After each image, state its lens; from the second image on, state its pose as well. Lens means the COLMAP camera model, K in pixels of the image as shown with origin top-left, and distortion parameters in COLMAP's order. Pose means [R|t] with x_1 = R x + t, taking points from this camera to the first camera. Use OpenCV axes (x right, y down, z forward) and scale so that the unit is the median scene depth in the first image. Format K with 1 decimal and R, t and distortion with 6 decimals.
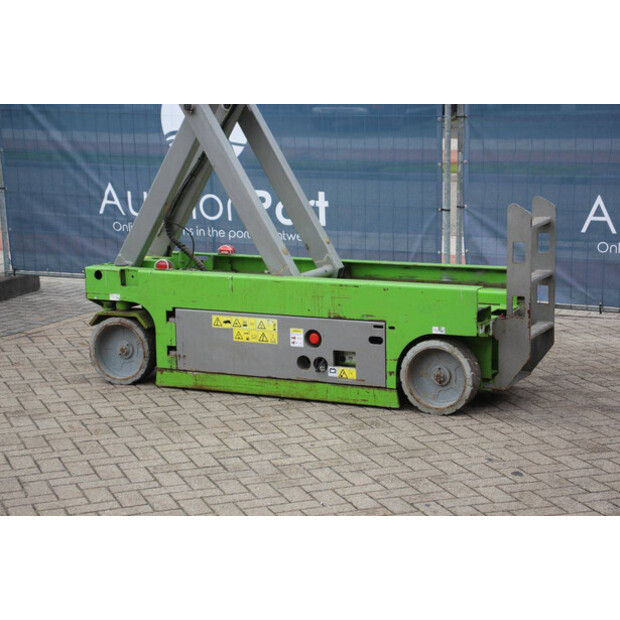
lens RADIAL K [[1442.2, 0, 310.0], [0, 1442.2, 310.0], [0, 0, 1]] dist [0.377856, 0.005052]
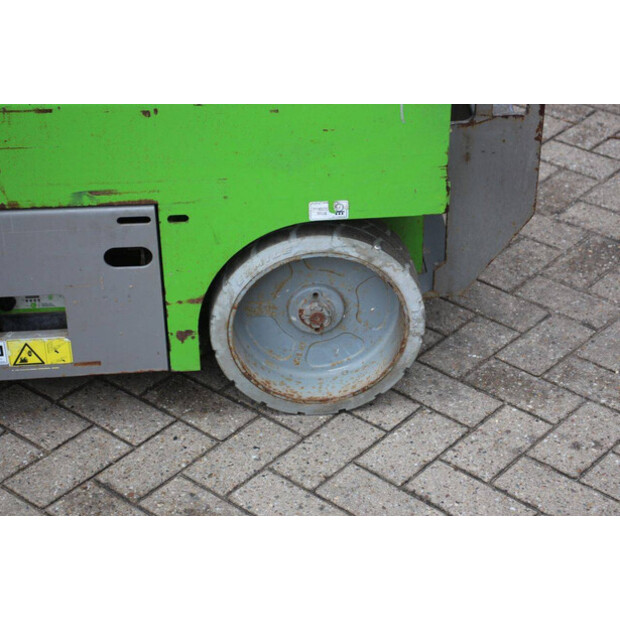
lens RADIAL K [[1442.2, 0, 310.0], [0, 1442.2, 310.0], [0, 0, 1]] dist [0.377856, 0.005052]
pose [[0.866395, -0.268699, 0.420904, -0.061764], [0.079406, 0.906297, 0.415116, -0.102999], [-0.493005, -0.326232, 0.806547, 0.706895]]
